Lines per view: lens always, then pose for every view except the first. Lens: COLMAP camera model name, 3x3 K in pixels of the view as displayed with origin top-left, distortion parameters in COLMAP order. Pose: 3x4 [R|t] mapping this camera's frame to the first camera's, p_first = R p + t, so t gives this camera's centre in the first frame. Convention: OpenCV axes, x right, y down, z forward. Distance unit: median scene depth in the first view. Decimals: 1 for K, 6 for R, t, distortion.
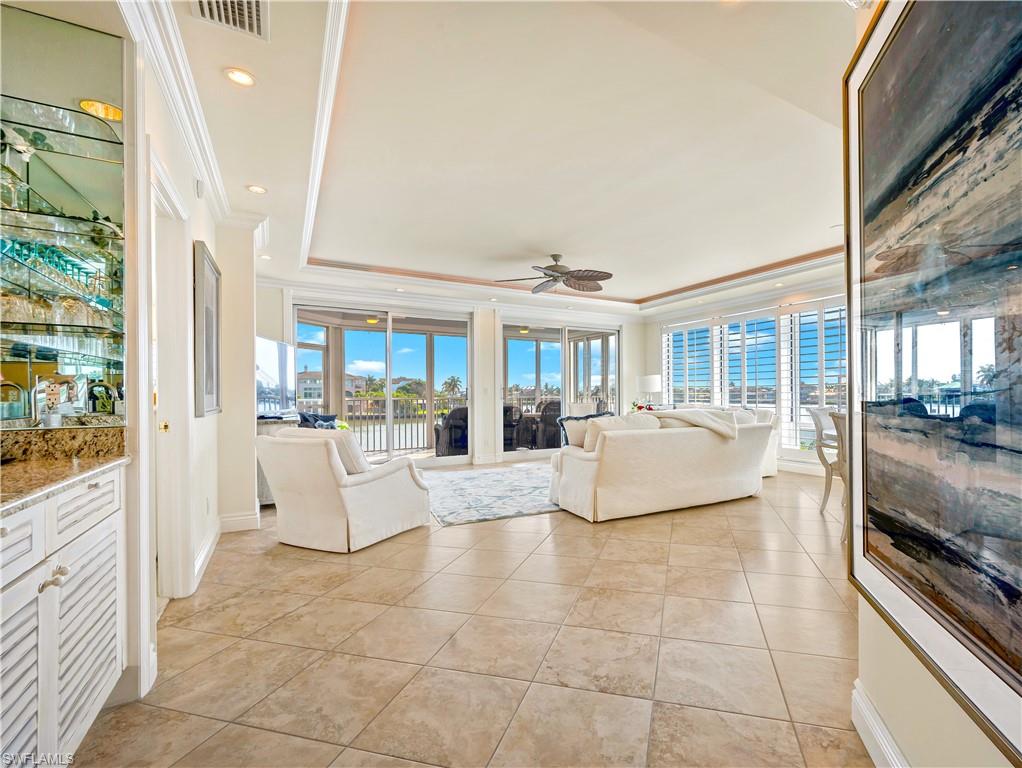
lens RADIAL K [[473.6, 0, 555.6], [0, 473.6, 391.2], [0, 0, 1]] dist [0.019388, 0.000292]
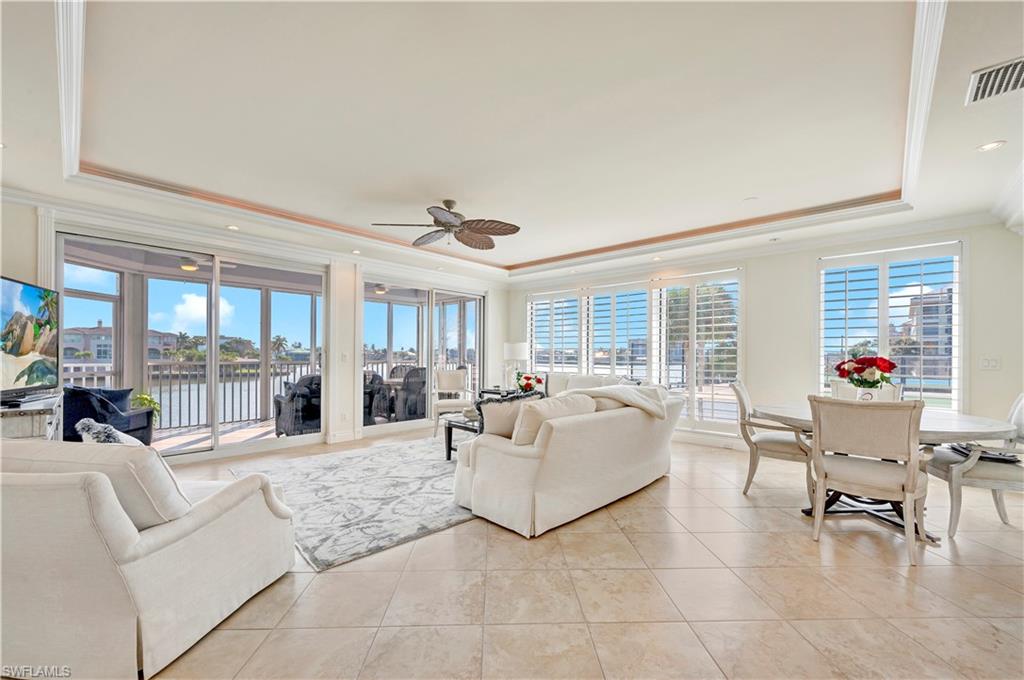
lens RADIAL K [[408.9, 0, 506.1], [0, 408.9, 353.5], [0, 0, 1]] dist [0.001551, -0.000127]
pose [[0.956113, 0.011972, 0.292752, -0.095079], [-0.013036, 0.999914, 0.001683, -0.014308], [-0.292707, -0.005425, 0.956187, 0.230878]]
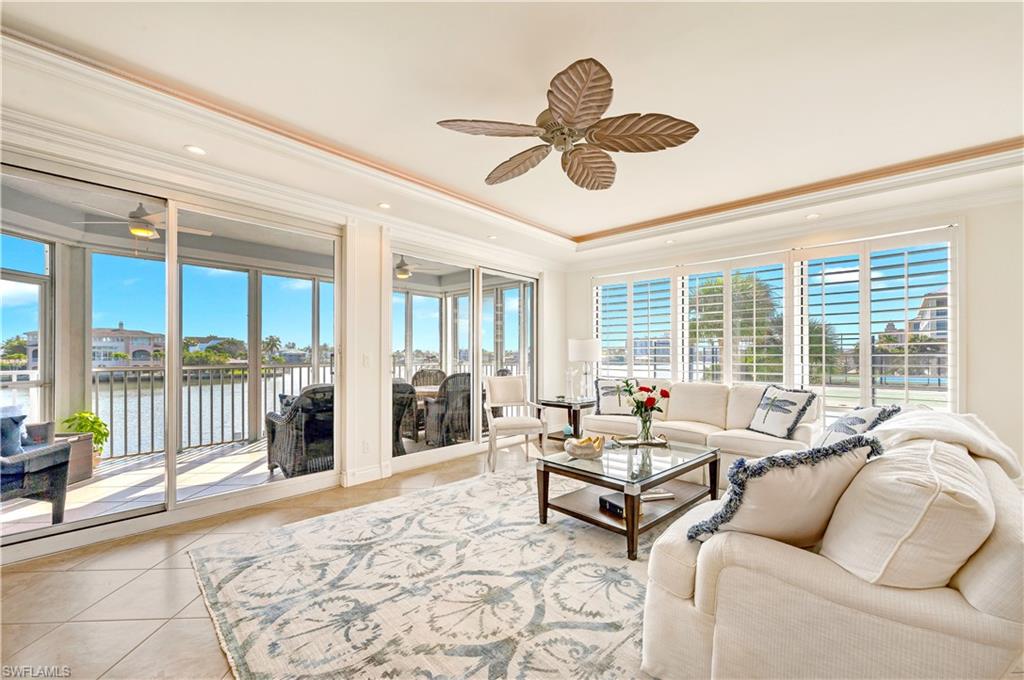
lens RADIAL K [[408.9, 0, 502.4], [0, 408.9, 351.7], [0, 0, 1]] dist [0.001551, -0.000127]
pose [[0.954514, 0.008404, 0.298047, -0.156586], [-0.008055, 0.999965, -0.002400, -0.012581], [-0.298057, -0.000110, 0.954548, 0.521199]]
